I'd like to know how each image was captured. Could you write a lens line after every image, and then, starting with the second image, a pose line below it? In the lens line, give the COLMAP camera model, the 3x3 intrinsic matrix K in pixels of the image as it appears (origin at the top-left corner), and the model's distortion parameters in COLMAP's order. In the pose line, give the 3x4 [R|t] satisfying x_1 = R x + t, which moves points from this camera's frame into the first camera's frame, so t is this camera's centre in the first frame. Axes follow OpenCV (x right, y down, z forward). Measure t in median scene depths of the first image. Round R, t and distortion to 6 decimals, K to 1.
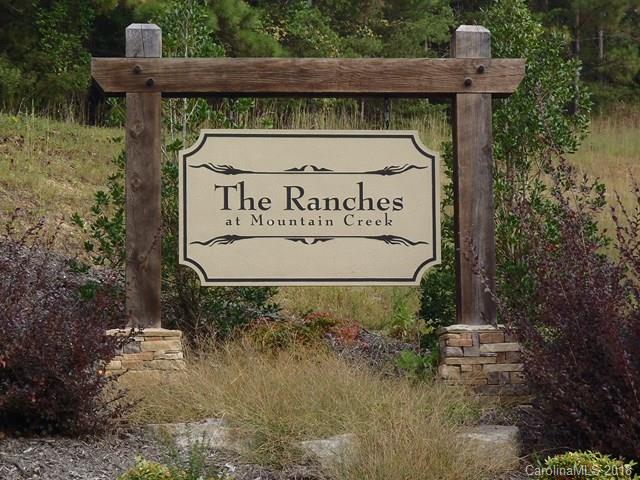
lens RADIAL K [[1908.7, 0, 319.4], [0, 1908.7, 239.9], [0, 0, 1]] dist [0.215998, 0.000000]
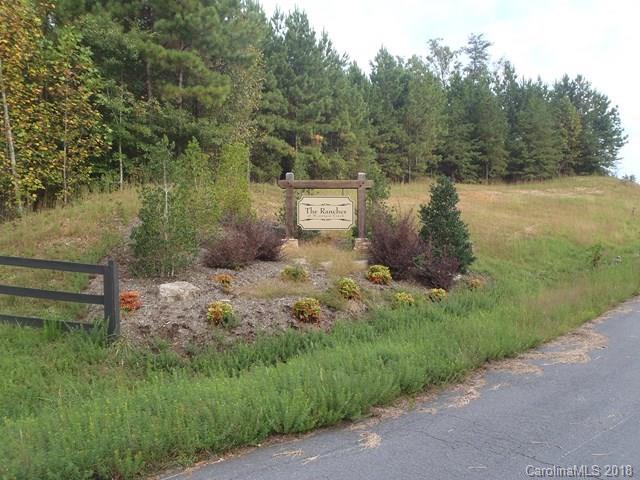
lens RADIAL K [[521.5, 0, 320.9], [0, 521.5, 240.2], [0, 0, 1]] dist [-0.000766, -0.000004]
pose [[0.999018, 0.006005, -0.043898, 0.038373], [-0.003629, 0.998534, 0.053999, -0.018570], [0.044158, -0.053787, 0.997576, -0.252935]]
